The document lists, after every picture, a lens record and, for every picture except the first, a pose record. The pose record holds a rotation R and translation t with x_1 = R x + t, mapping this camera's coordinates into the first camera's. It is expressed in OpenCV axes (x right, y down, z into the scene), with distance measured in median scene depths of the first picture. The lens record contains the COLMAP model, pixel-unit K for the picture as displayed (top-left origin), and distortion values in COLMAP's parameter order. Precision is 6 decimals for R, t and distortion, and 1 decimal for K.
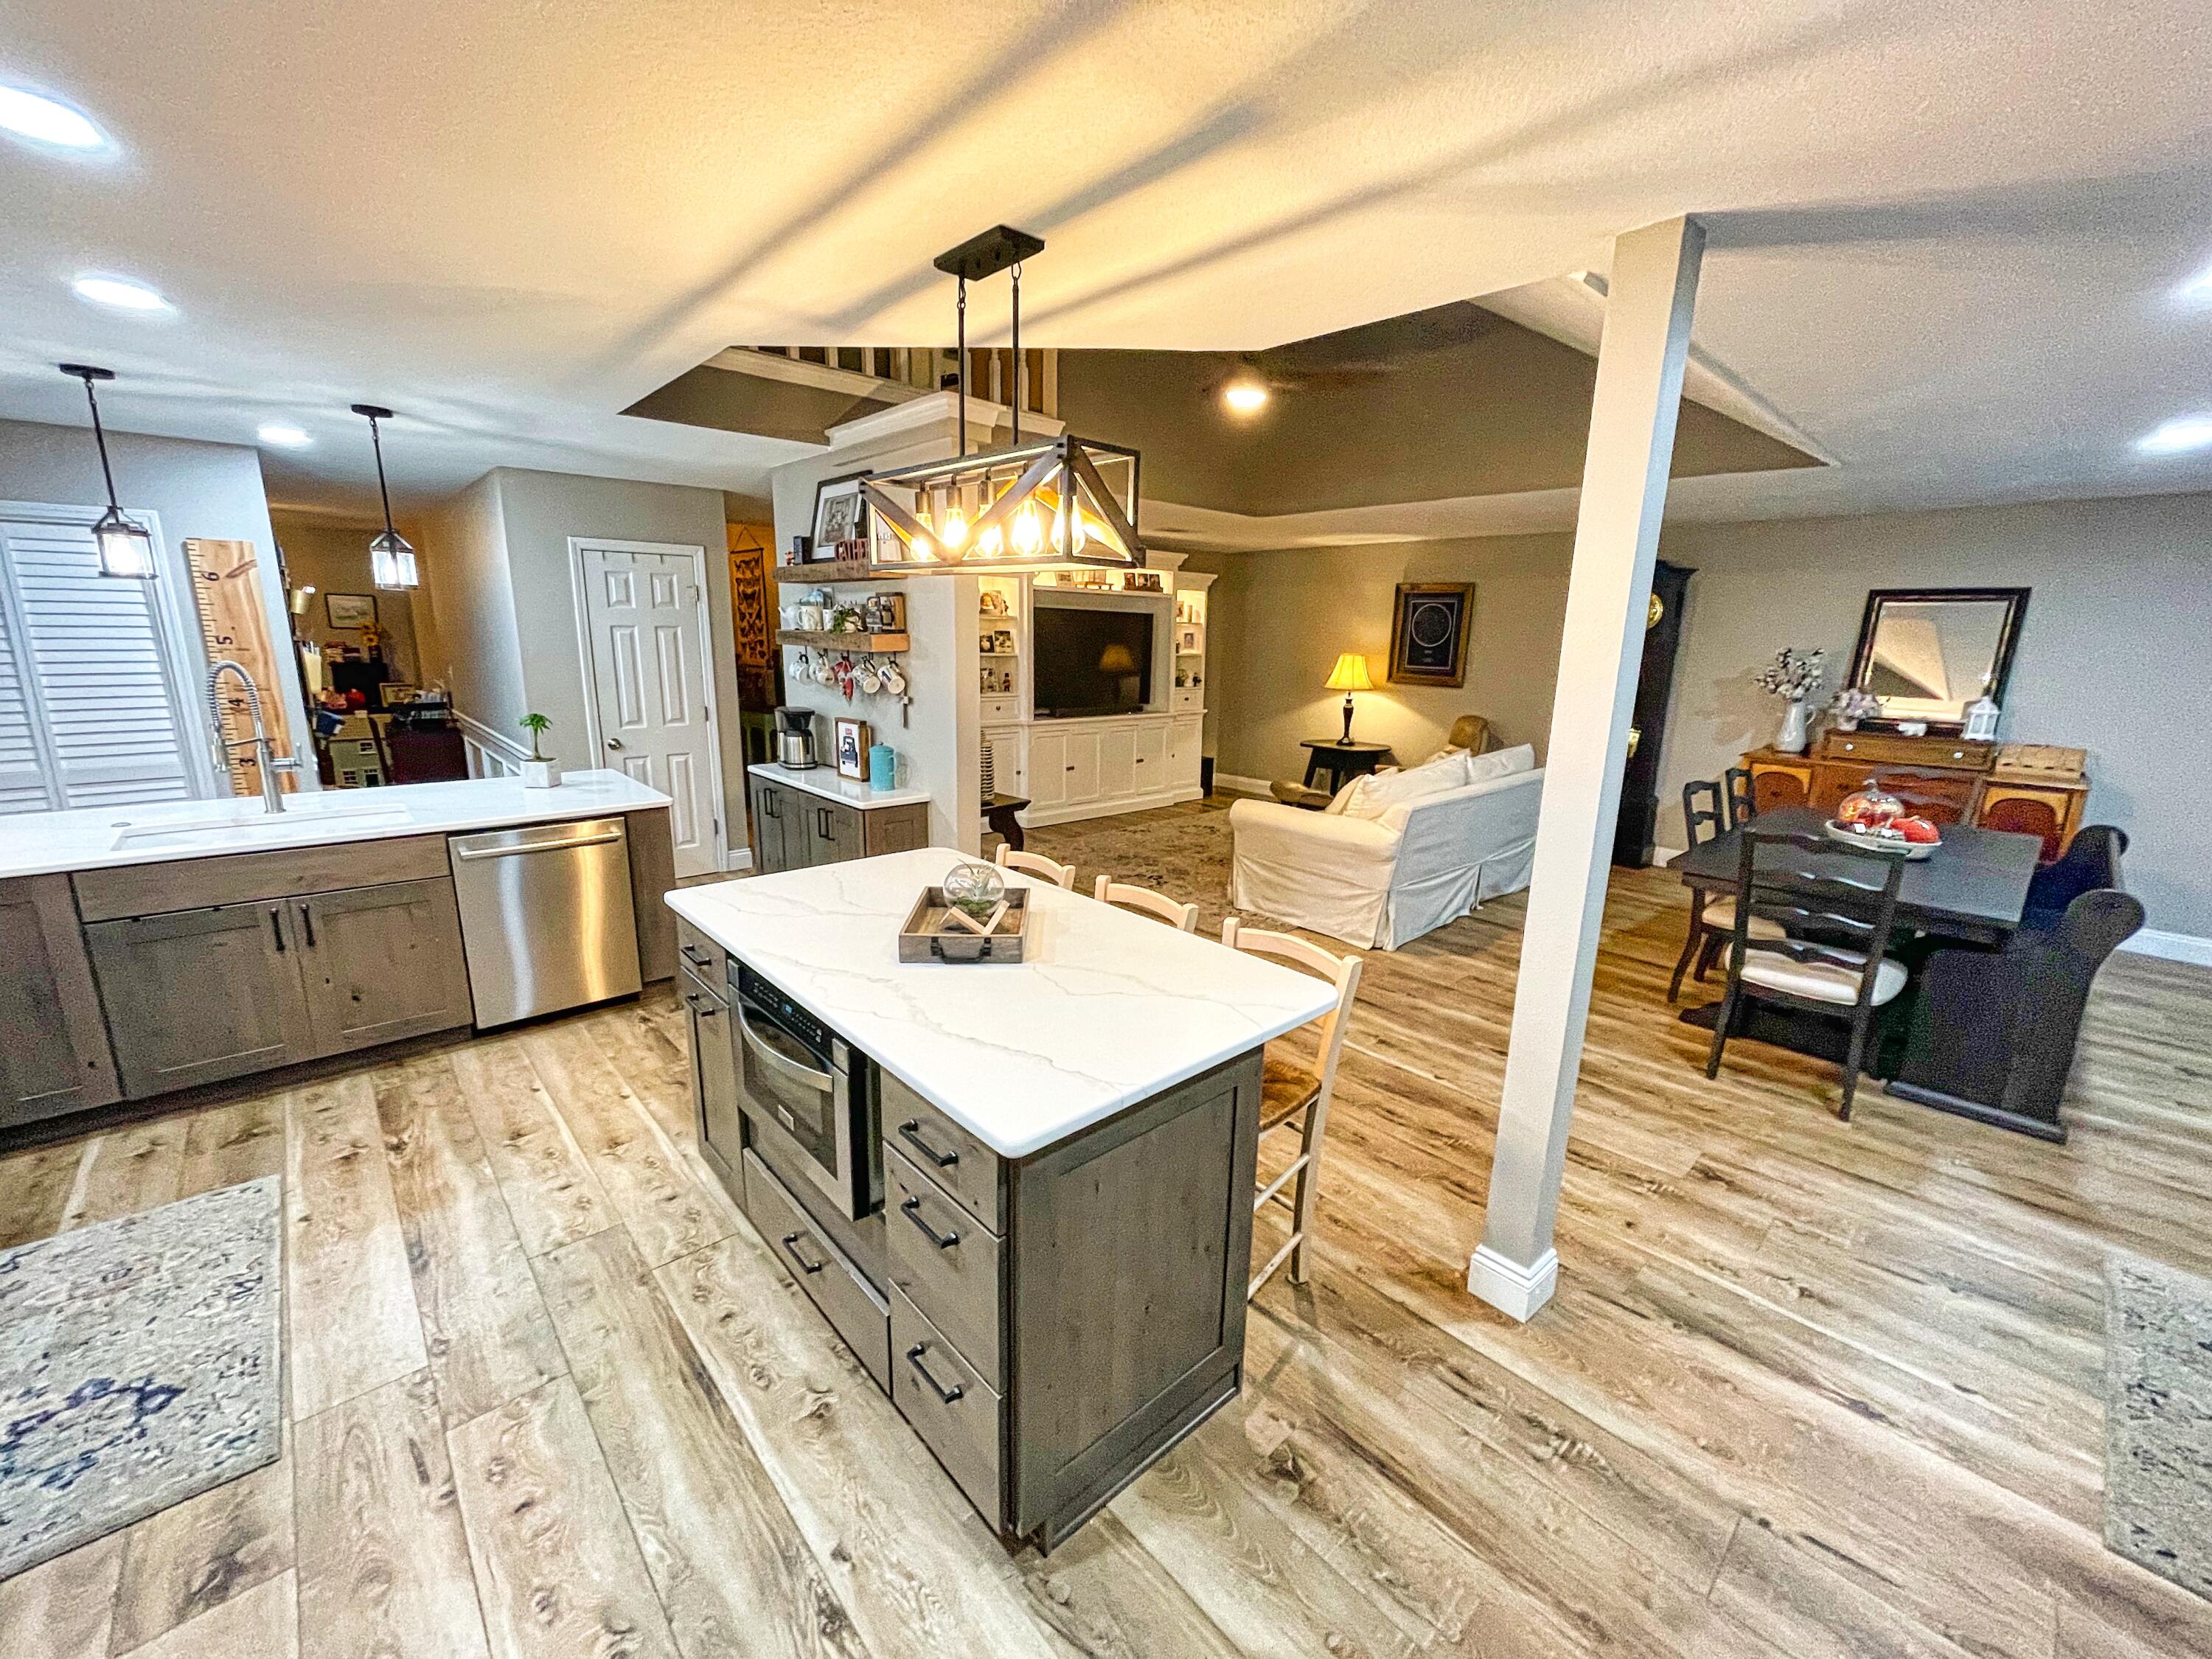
lens RADIAL K [[887.9, 0, 1102.3], [0, 887.9, 828.7], [0, 0, 1]] dist [-0.000468, 0.000185]
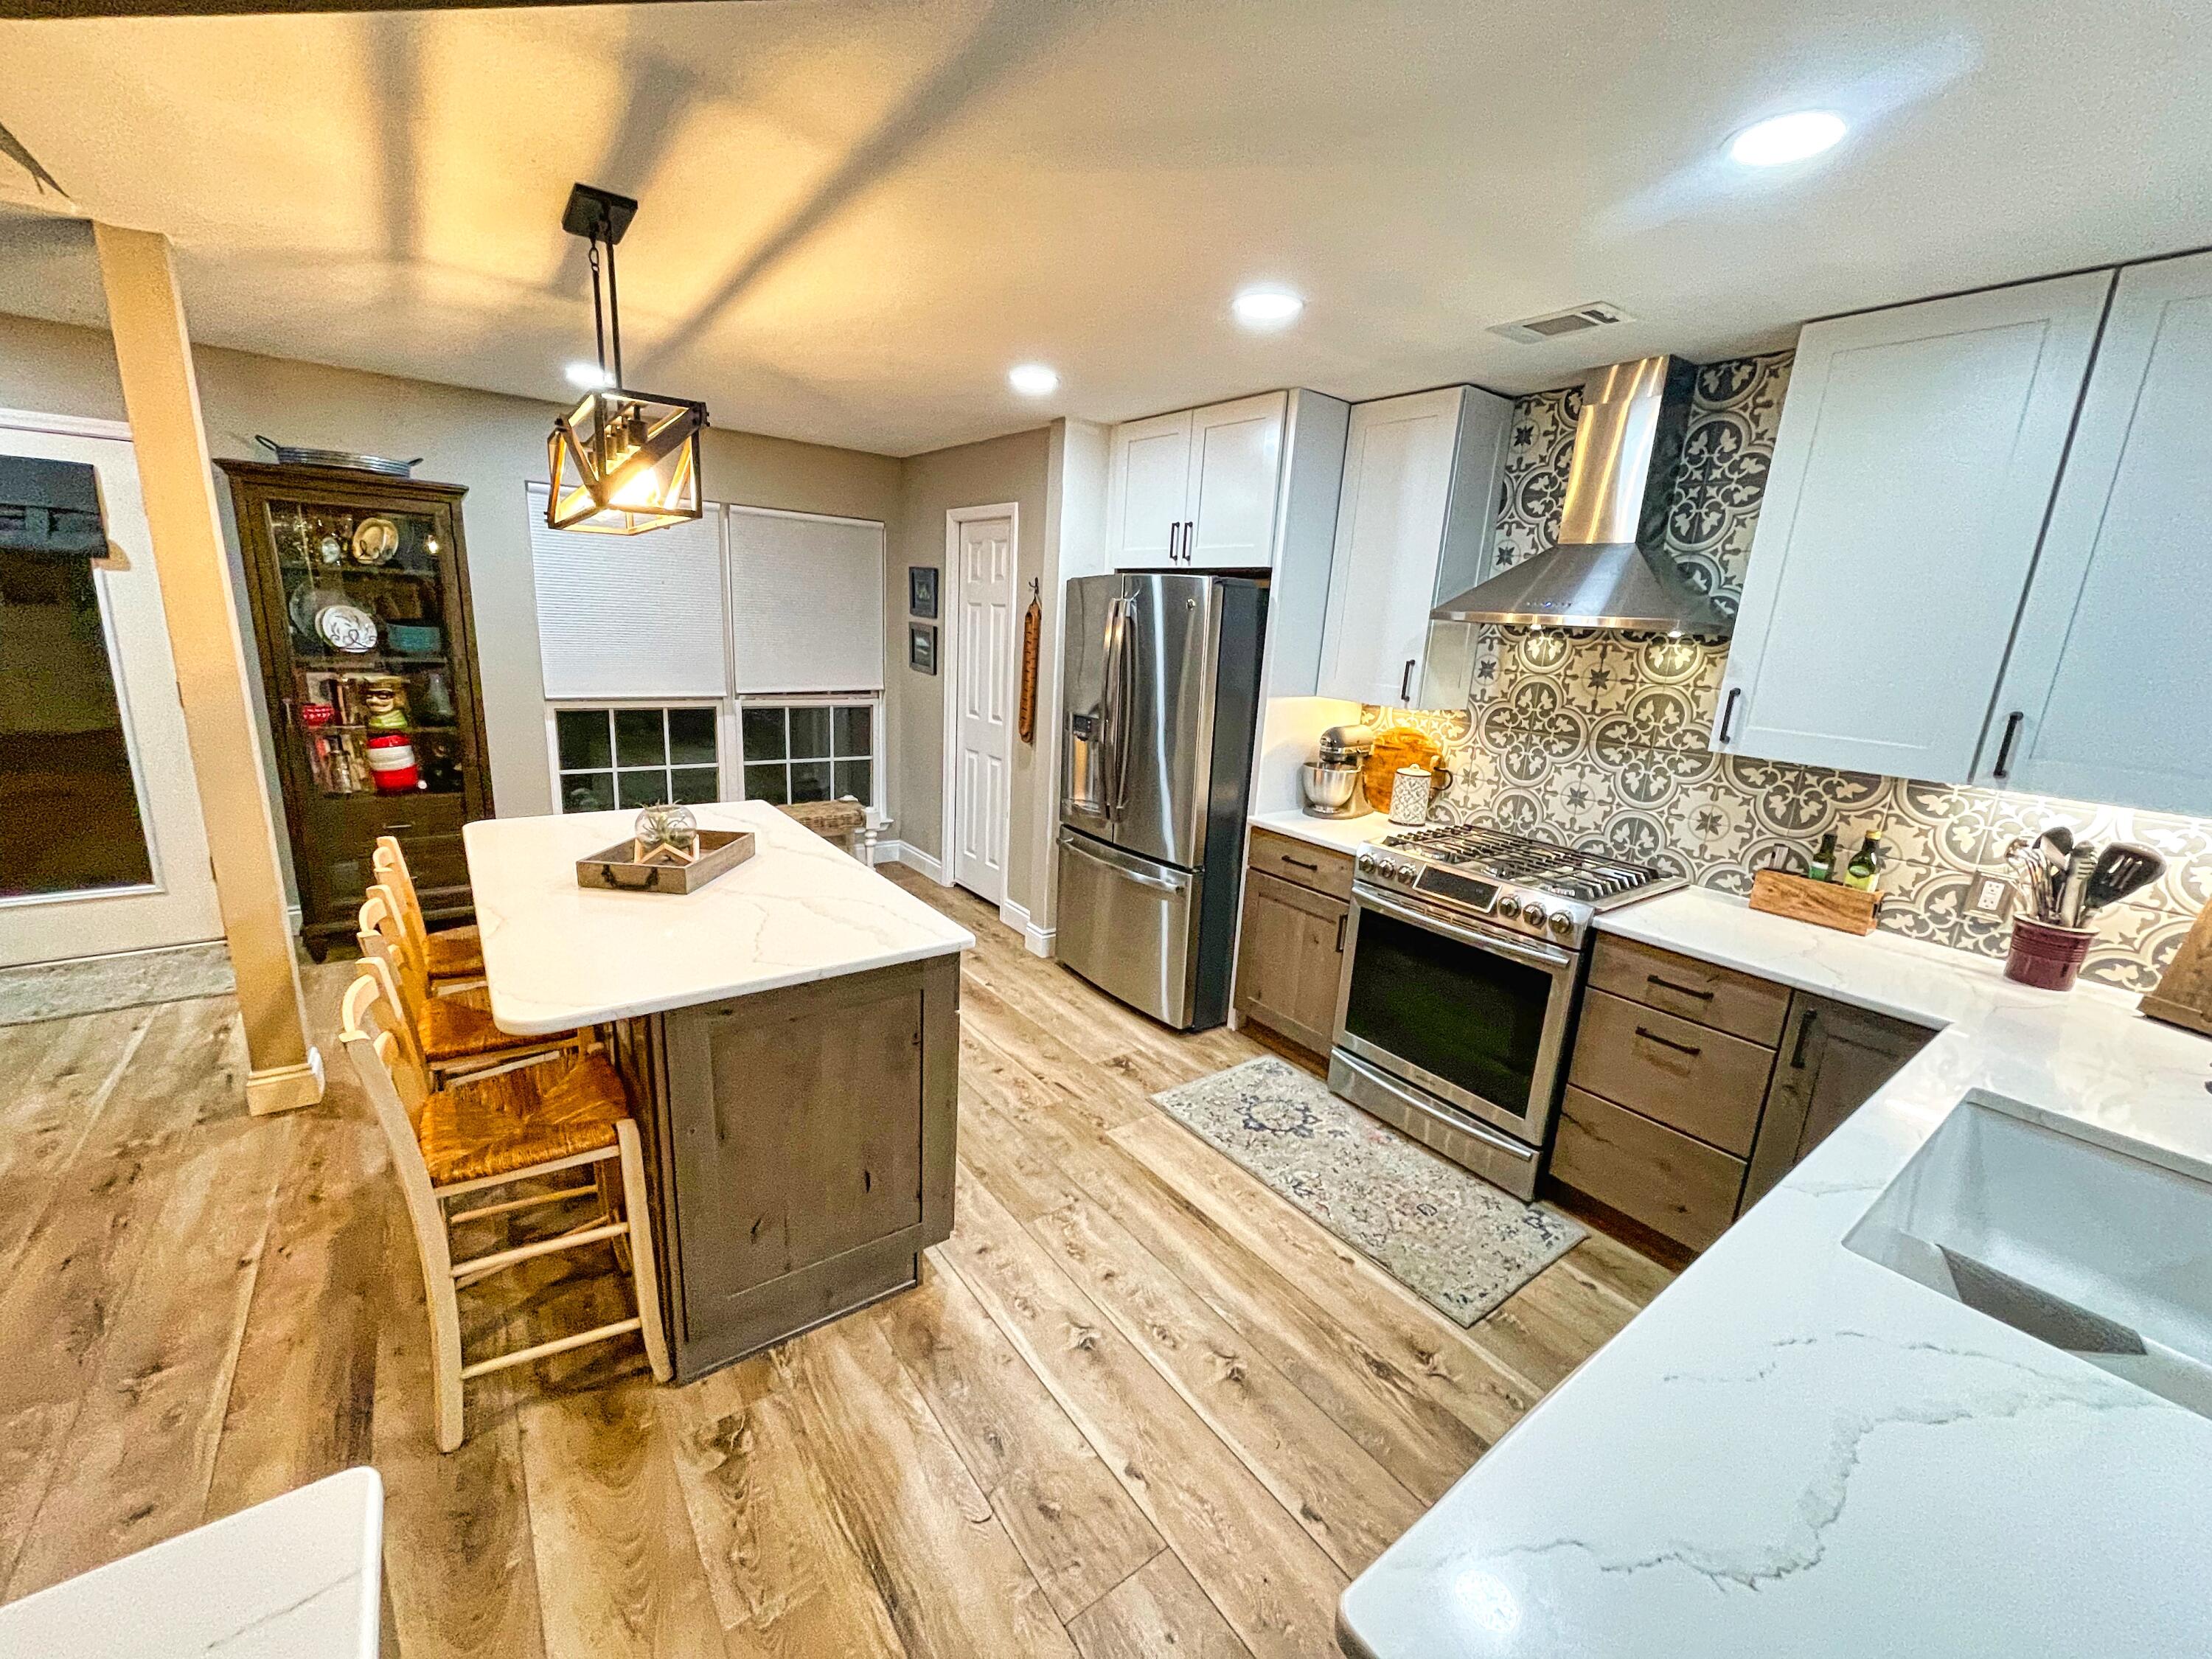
lens RADIAL K [[887.9, 0, 1104.5], [0, 887.9, 831.1], [0, 0, 1]] dist [-0.000468, 0.000185]
pose [[-0.992397, -0.097191, 0.075509, -0.318312], [-0.053534, 0.893314, 0.446234, -0.185304], [-0.110823, 0.438799, -0.891725, 0.804477]]
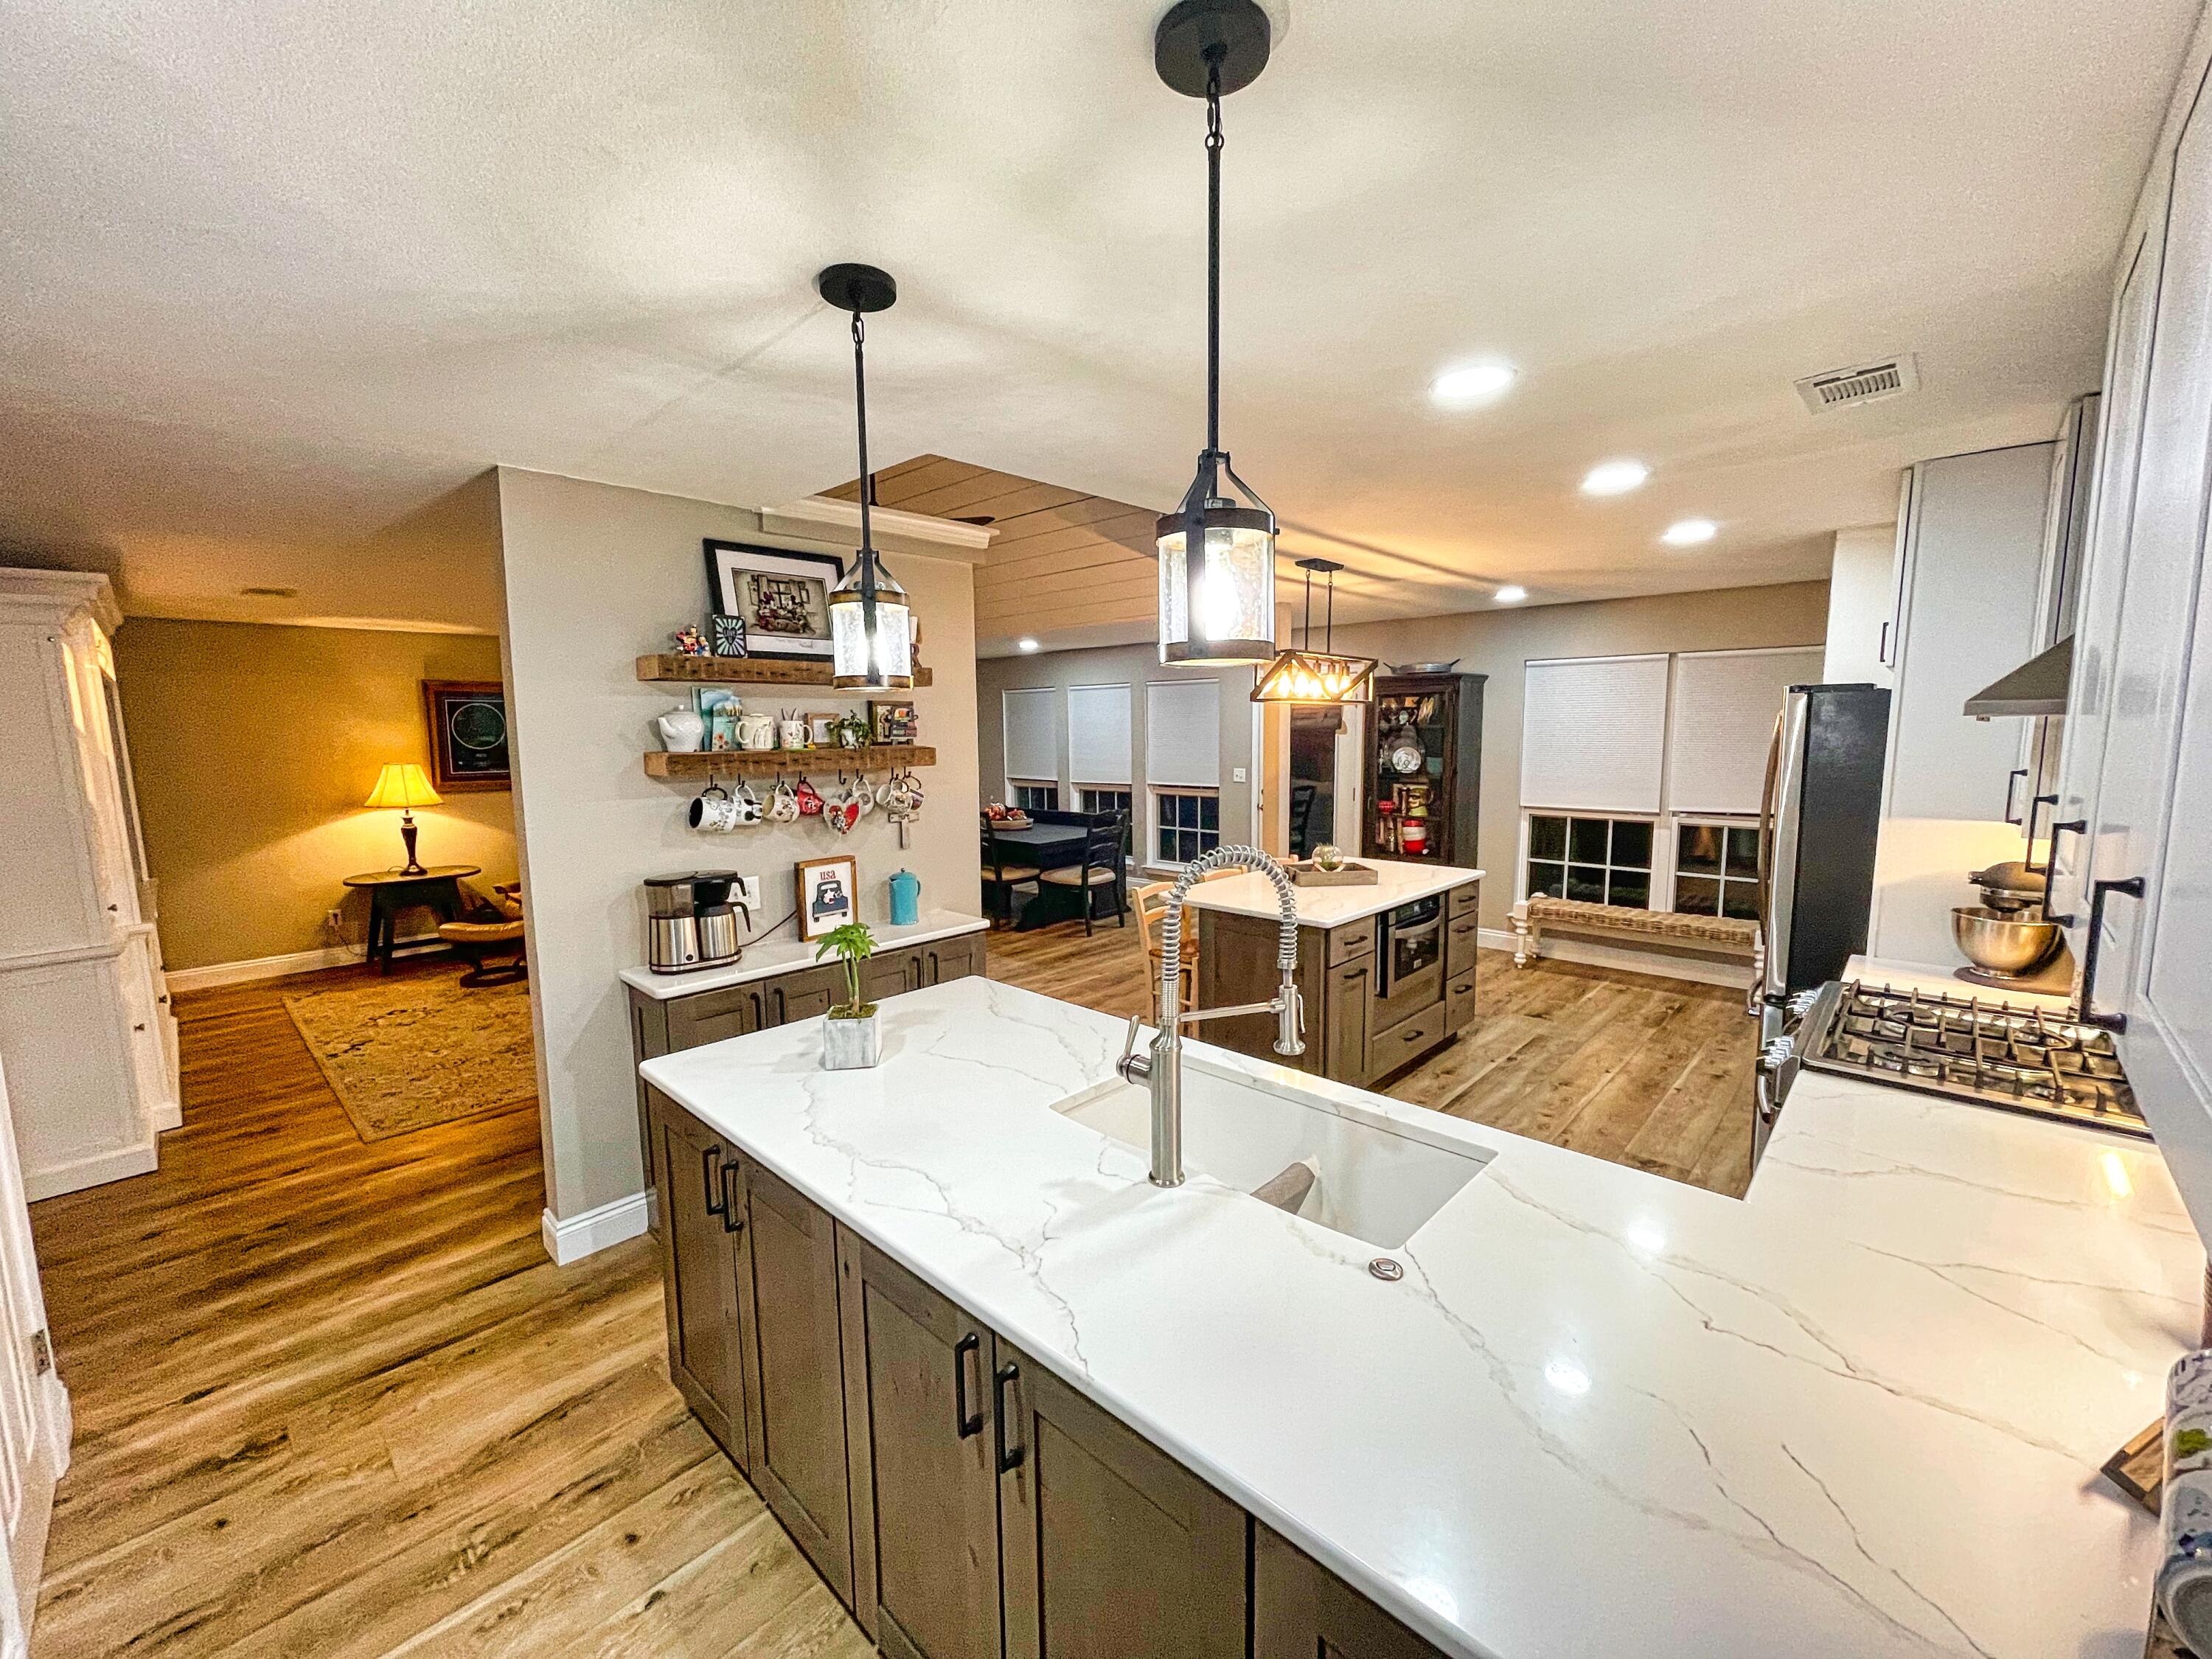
lens RADIAL K [[887.9, 0, 1102.8], [0, 887.9, 828.7], [0, 0, 1]] dist [-0.000468, 0.000185]
pose [[-0.071412, -0.135408, 0.988213, -0.881222], [0.230090, 0.961786, 0.148414, -0.172945], [-0.970546, 0.237976, -0.037527, 0.656324]]
